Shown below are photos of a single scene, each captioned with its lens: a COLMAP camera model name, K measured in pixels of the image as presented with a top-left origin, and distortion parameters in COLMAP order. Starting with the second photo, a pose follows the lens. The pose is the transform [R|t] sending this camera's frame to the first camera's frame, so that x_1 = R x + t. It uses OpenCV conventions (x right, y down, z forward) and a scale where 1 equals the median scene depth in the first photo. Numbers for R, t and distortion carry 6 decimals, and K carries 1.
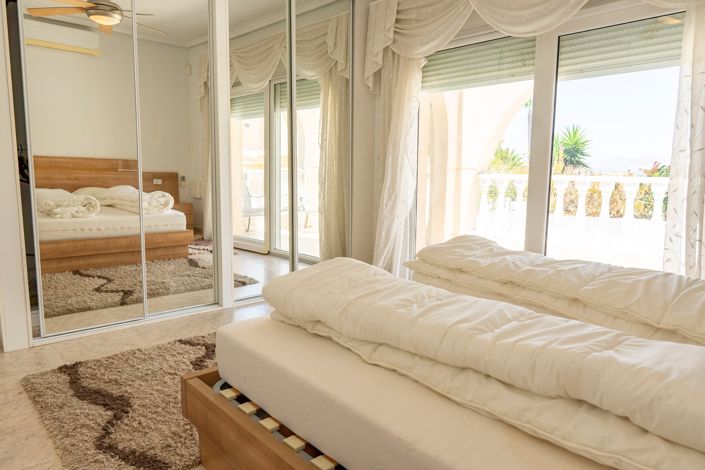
lens RADIAL K [[499.7, 0, 347.8], [0, 499.7, 233.9], [0, 0, 1]] dist [-0.008571, -0.003589]
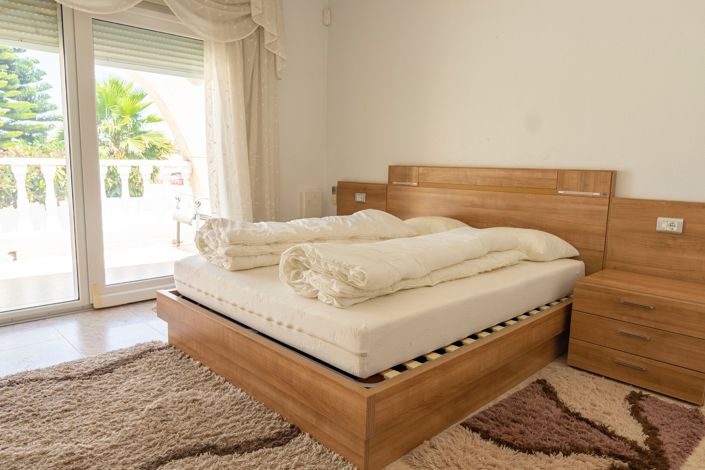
lens RADIAL K [[499.7, 0, 347.8], [0, 499.7, 233.9], [0, 0, 1]] dist [-0.008571, -0.003589]
pose [[-0.074824, -0.156583, 0.984826, -0.650159], [0.100679, 0.981362, 0.163681, -0.089329], [-0.992101, 0.111399, -0.057665, 0.605308]]
